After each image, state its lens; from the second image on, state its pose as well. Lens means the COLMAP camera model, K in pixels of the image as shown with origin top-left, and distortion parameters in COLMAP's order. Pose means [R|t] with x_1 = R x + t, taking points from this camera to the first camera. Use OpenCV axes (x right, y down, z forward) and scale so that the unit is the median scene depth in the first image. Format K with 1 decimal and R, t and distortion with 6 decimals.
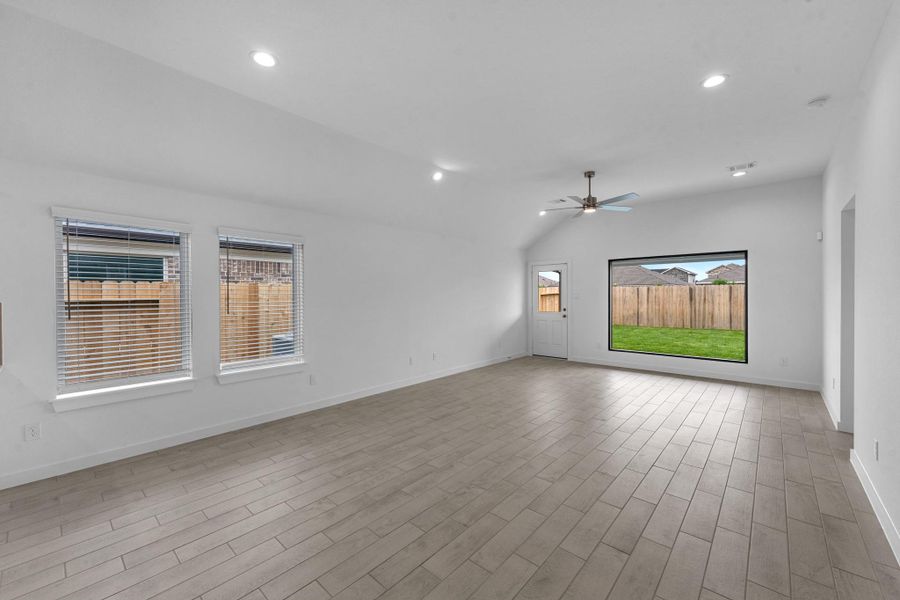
lens RADIAL K [[370.5, 0, 448.2], [0, 370.5, 292.2], [0, 0, 1]] dist [0.000007, -0.000273]
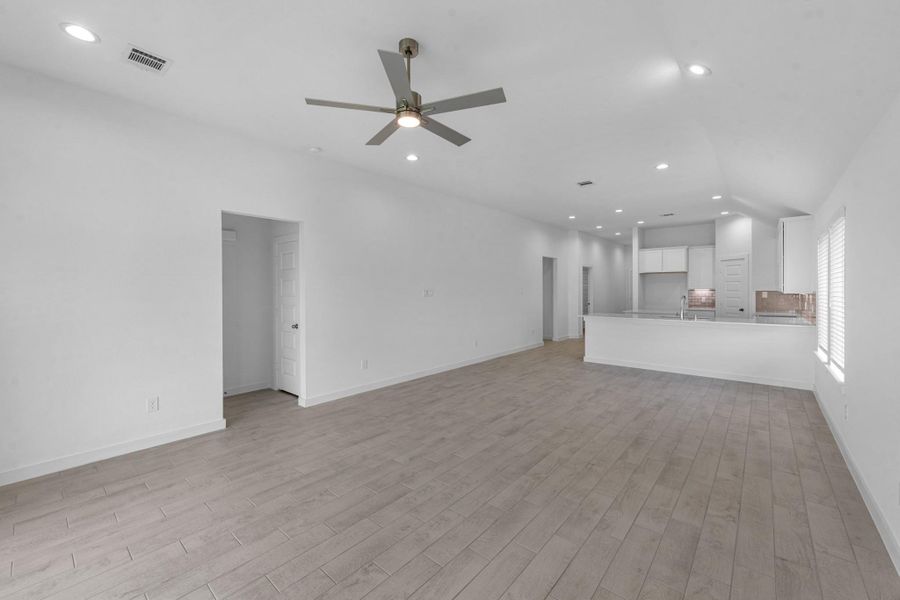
lens RADIAL K [[370.5, 0, 448.2], [0, 370.5, 292.2], [0, 0, 1]] dist [0.000007, -0.000273]
pose [[-0.999809, 0.012005, -0.015450, 0.413720], [0.012011, 0.999928, -0.000272, 0.004740], [0.015445, -0.000457, -0.999881, 1.838789]]
